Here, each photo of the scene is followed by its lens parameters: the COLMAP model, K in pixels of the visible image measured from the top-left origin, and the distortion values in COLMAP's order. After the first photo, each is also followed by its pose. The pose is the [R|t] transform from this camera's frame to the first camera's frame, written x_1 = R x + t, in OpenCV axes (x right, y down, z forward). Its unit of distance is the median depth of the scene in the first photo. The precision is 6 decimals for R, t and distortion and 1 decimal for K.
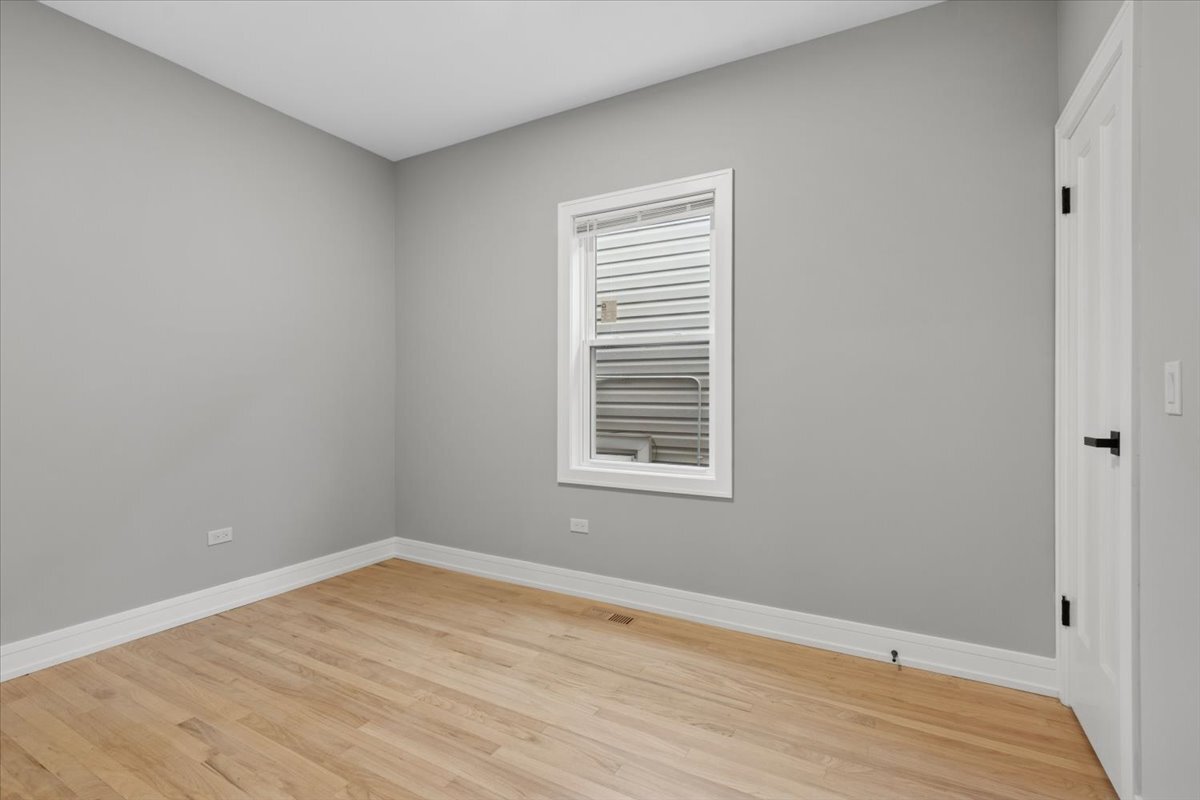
lens RADIAL K [[543.9, 0, 602.6], [0, 543.9, 394.0], [0, 0, 1]] dist [0.015652, -0.000347]
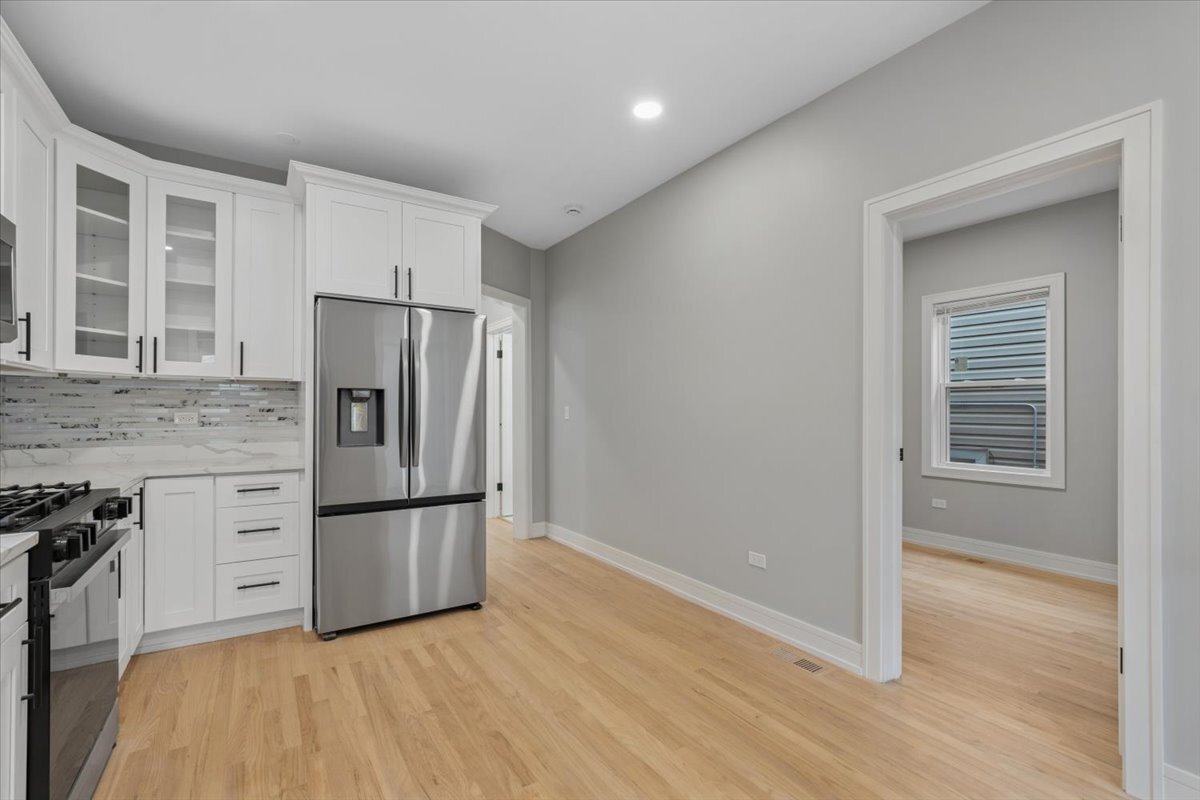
lens RADIAL K [[543.9, 0, 607.1], [0, 543.9, 408.3], [0, 0, 1]] dist [0.015652, -0.000347]
pose [[0.887363, -0.002365, -0.461065, -0.160956], [0.002445, 0.999997, -0.000424, -0.030785], [0.461065, -0.000751, 0.887366, -0.811561]]
